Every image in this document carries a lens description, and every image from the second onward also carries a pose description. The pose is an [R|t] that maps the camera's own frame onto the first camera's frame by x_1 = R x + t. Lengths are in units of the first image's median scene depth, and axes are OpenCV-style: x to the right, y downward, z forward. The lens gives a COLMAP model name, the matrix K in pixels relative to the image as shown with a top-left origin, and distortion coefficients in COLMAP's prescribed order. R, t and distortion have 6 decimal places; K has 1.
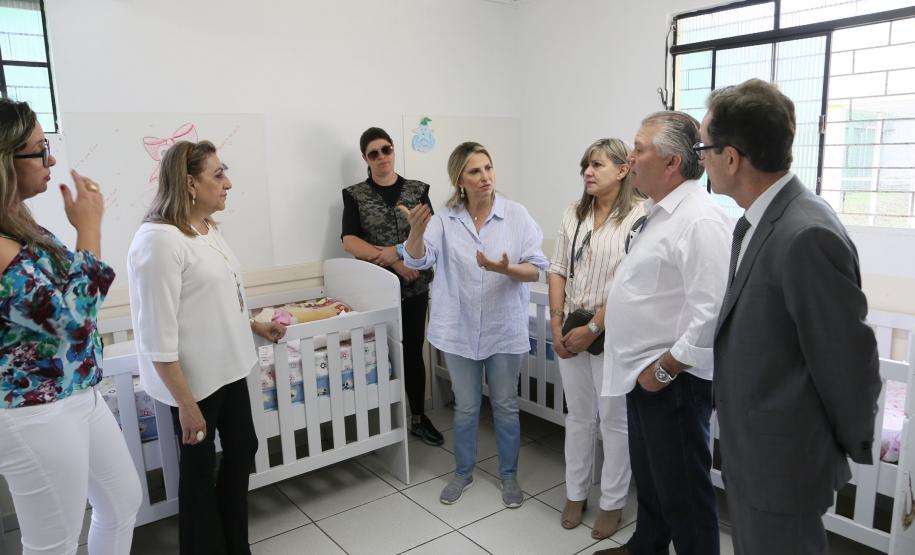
lens RADIAL K [[641.8, 0, 457.5], [0, 641.8, 277.5], [0, 0, 1]] dist [-0.114858, 0.063541]
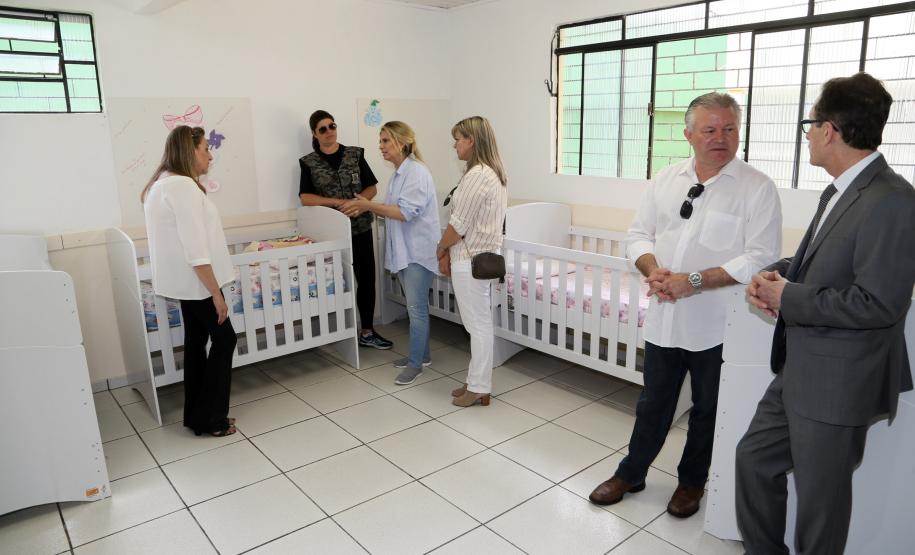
lens RADIAL K [[613.5, 0, 457.5], [0, 613.5, 277.5], [0, 0, 1]] dist [-0.131412, 0.061631]
pose [[0.999346, 0.002029, 0.036110, 0.095447], [-0.003941, 0.998588, 0.052976, 0.059478], [-0.035952, -0.053084, 0.997943, -0.339915]]
